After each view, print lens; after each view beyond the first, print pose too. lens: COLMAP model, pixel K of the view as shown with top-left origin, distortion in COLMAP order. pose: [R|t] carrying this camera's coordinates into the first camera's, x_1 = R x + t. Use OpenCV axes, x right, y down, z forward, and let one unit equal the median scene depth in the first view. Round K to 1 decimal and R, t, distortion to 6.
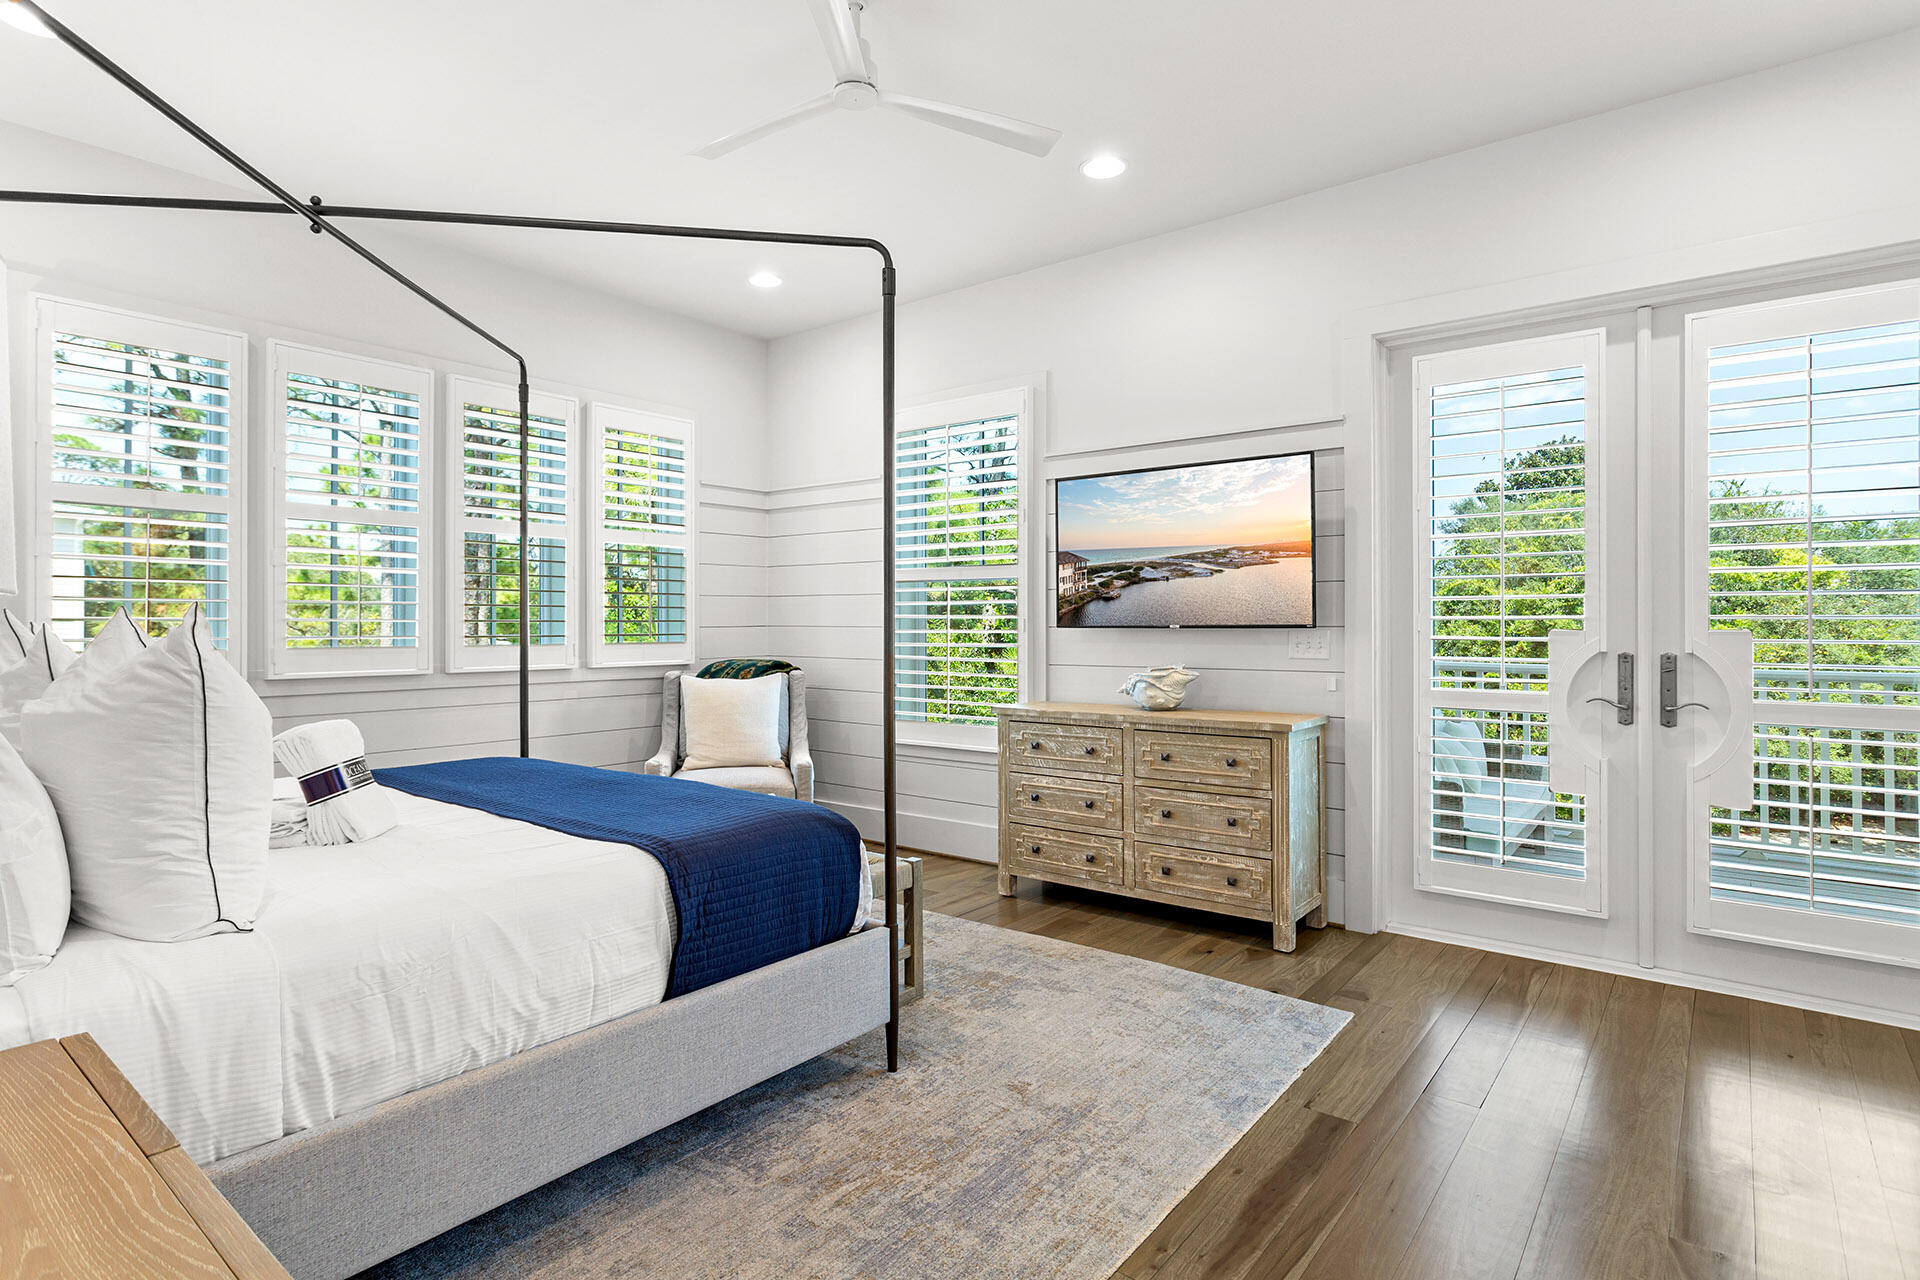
lens RADIAL K [[996.1, 0, 958.3], [0, 996.1, 628.6], [0, 0, 1]] dist [-0.009288, 0.003408]
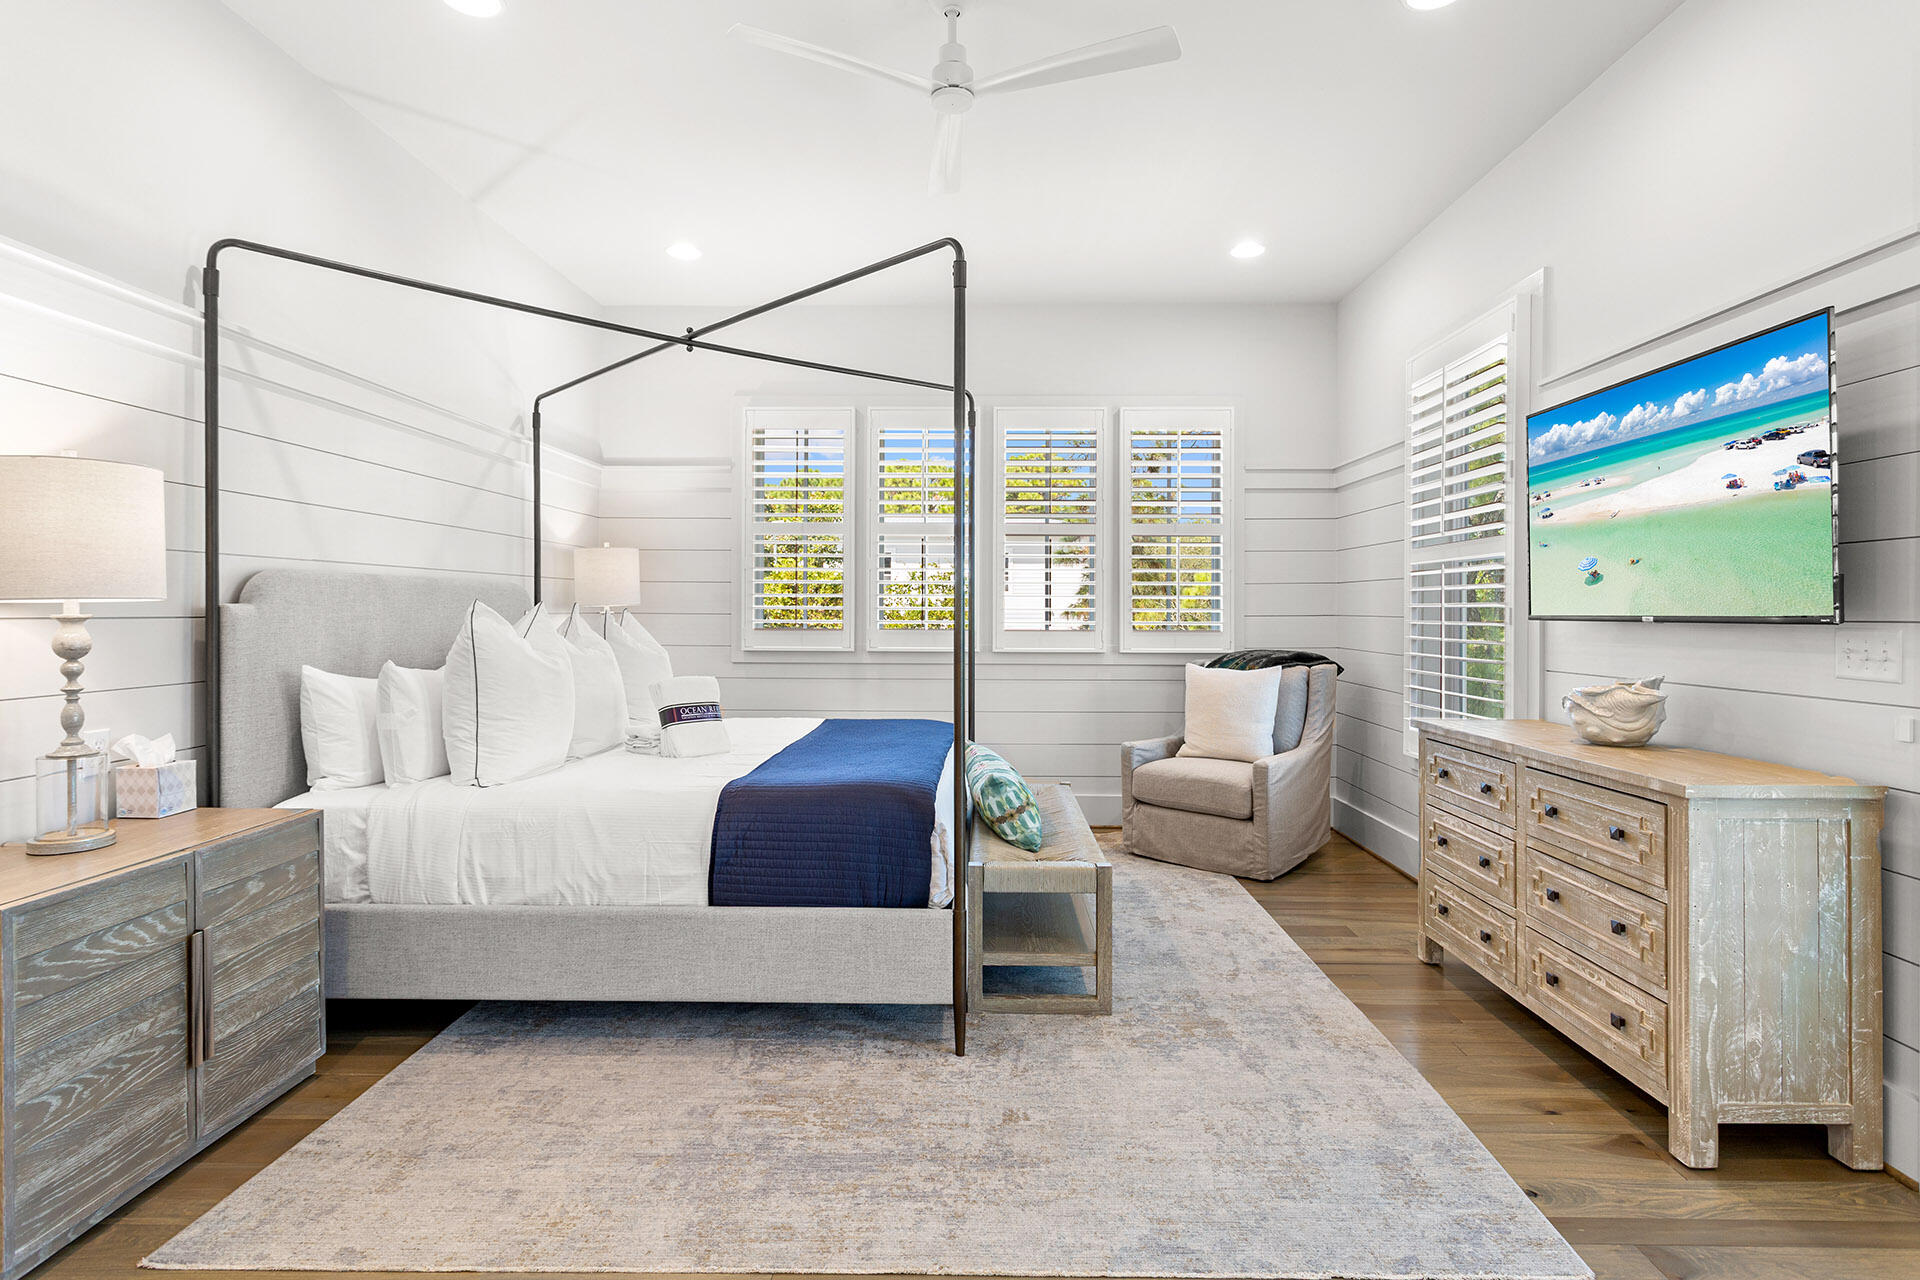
lens RADIAL K [[996.1, 0, 974.7], [0, 996.1, 611.4], [0, 0, 1]] dist [-0.009288, 0.003408]
pose [[0.591689, 0.002296, -0.806163, 0.562161], [-0.005561, 0.999984, -0.001234, -0.004888], [0.806147, 0.005214, 0.591692, 0.302562]]
